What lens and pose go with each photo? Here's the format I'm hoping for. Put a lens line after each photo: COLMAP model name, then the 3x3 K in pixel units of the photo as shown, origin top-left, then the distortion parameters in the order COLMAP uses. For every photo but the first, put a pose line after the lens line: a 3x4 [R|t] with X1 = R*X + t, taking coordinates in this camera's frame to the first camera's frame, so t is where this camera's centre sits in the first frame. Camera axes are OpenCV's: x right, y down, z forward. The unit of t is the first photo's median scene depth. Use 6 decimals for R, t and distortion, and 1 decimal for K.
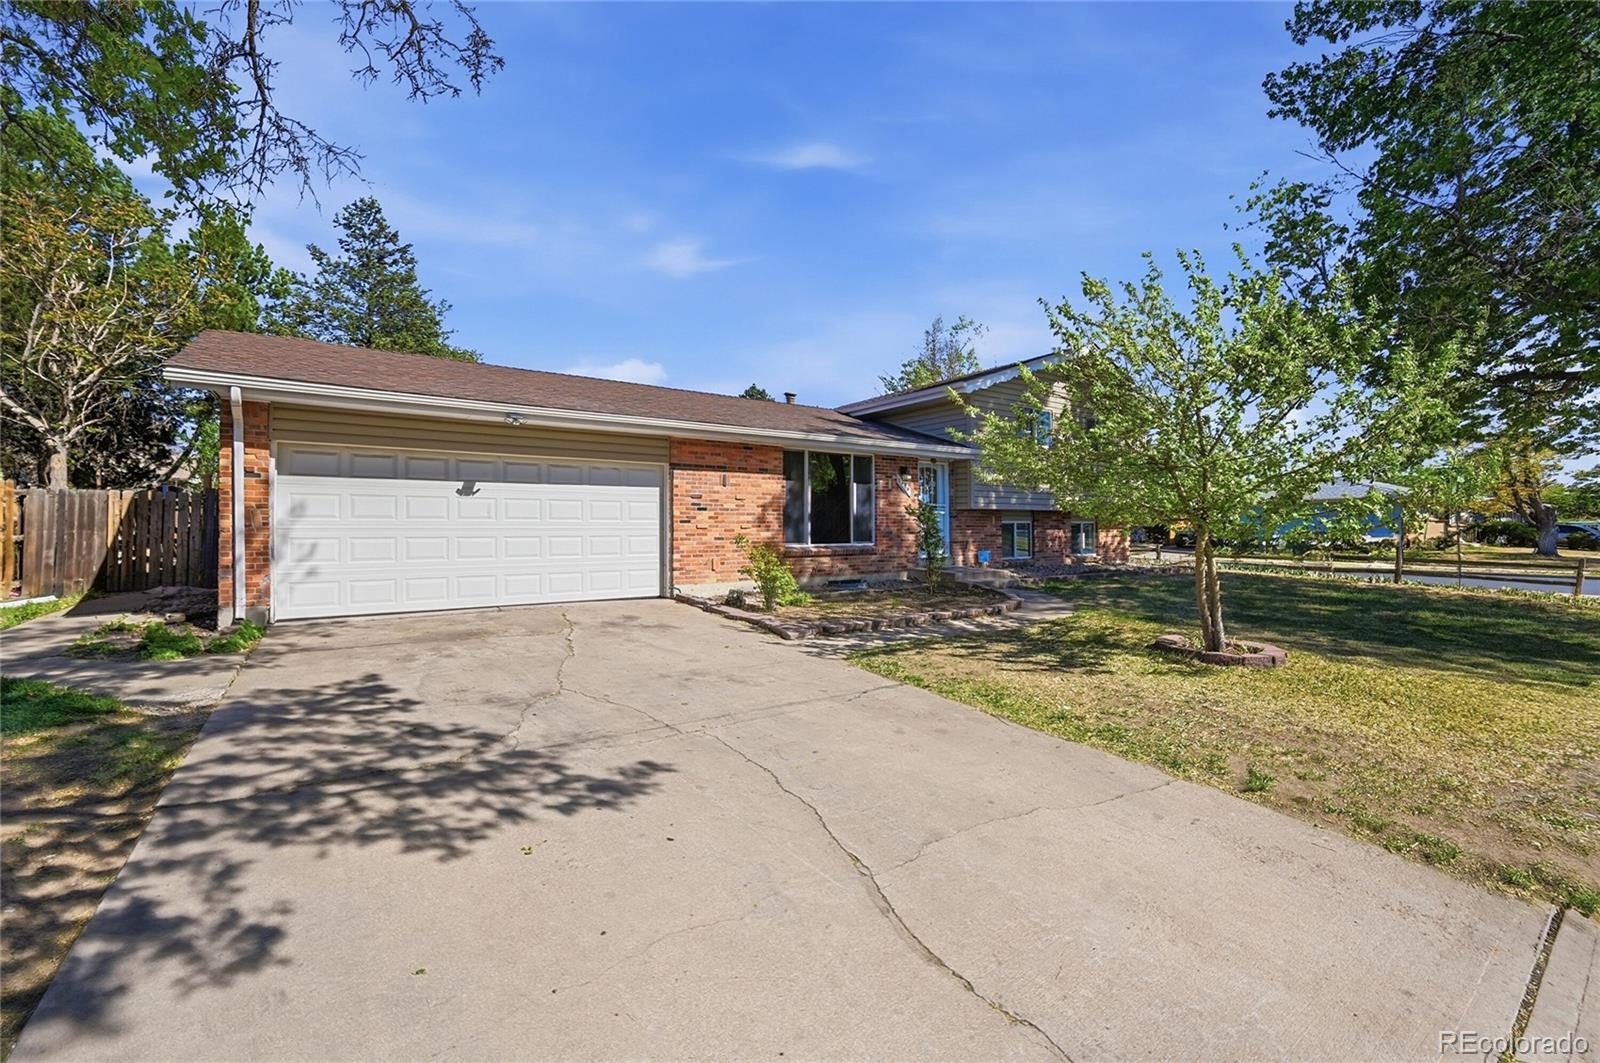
lens RADIAL K [[635.4, 0, 803.2], [0, 635.4, 527.3], [0, 0, 1]] dist [0.000394, -0.000535]
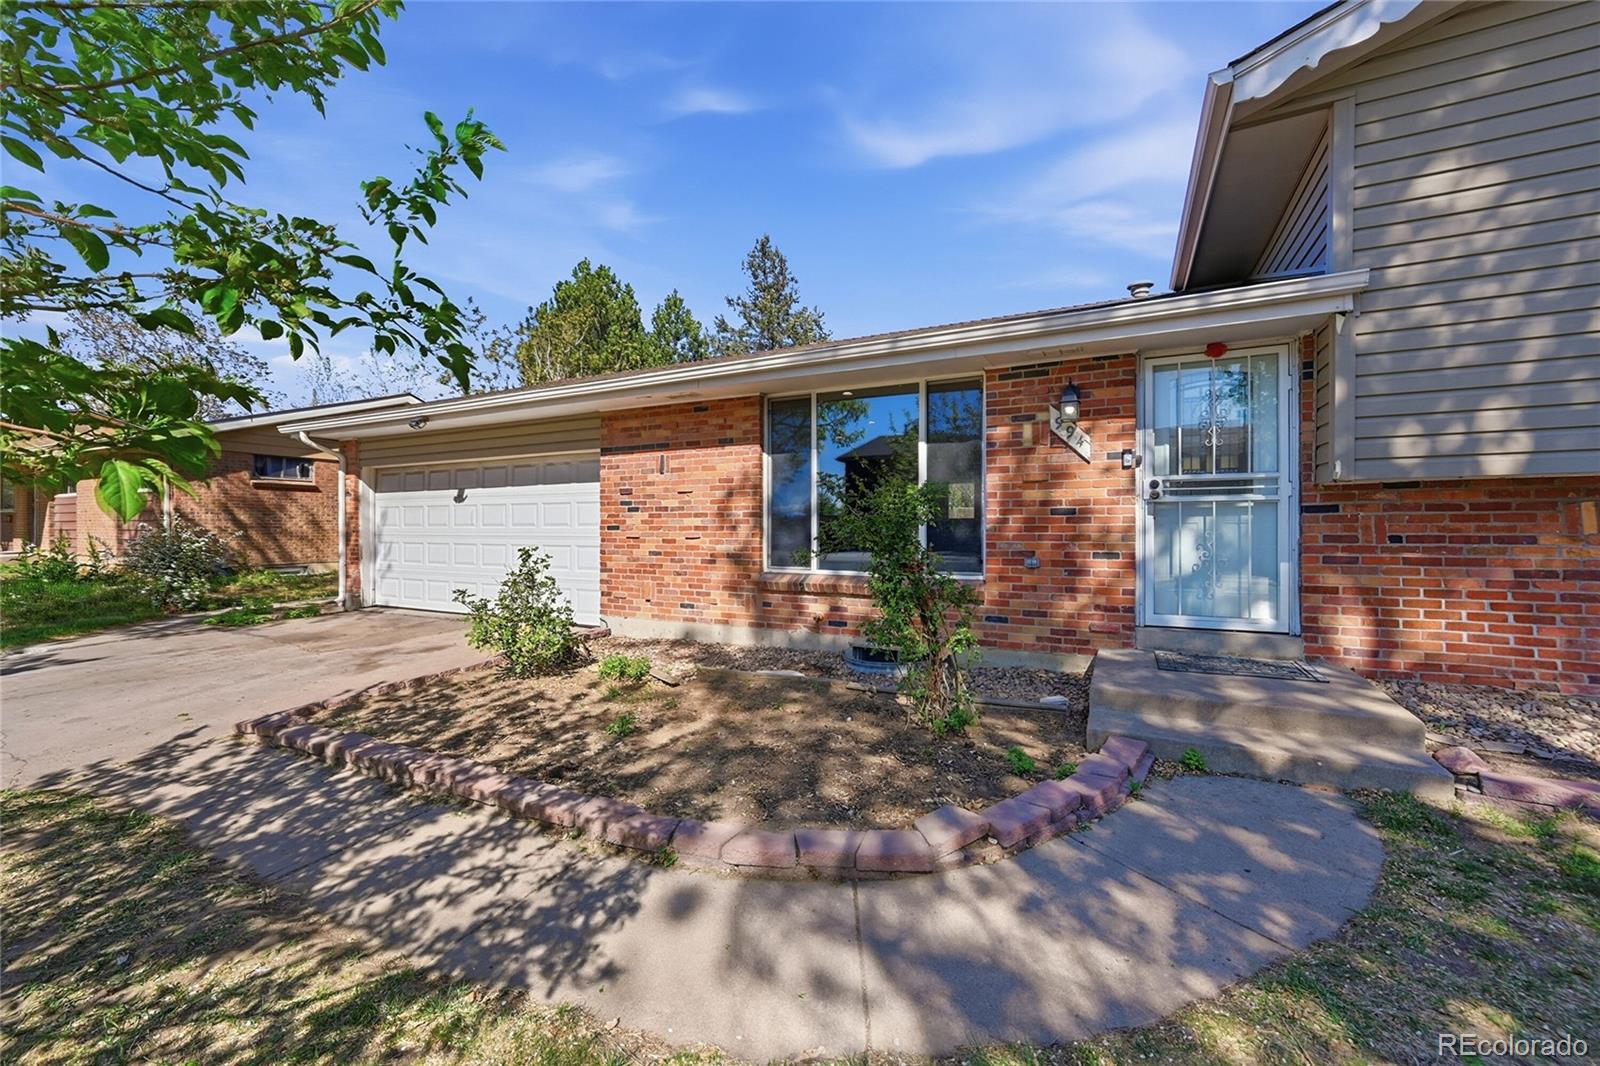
lens RADIAL K [[635.4, 0, 796.8], [0, 635.4, 524.1], [0, 0, 1]] dist [0.000394, -0.000535]
pose [[0.451537, -0.001694, -0.892251, 0.528428], [-0.002662, 0.999991, -0.003245, -0.010516], [0.892249, 0.003841, 0.451528, 0.834596]]
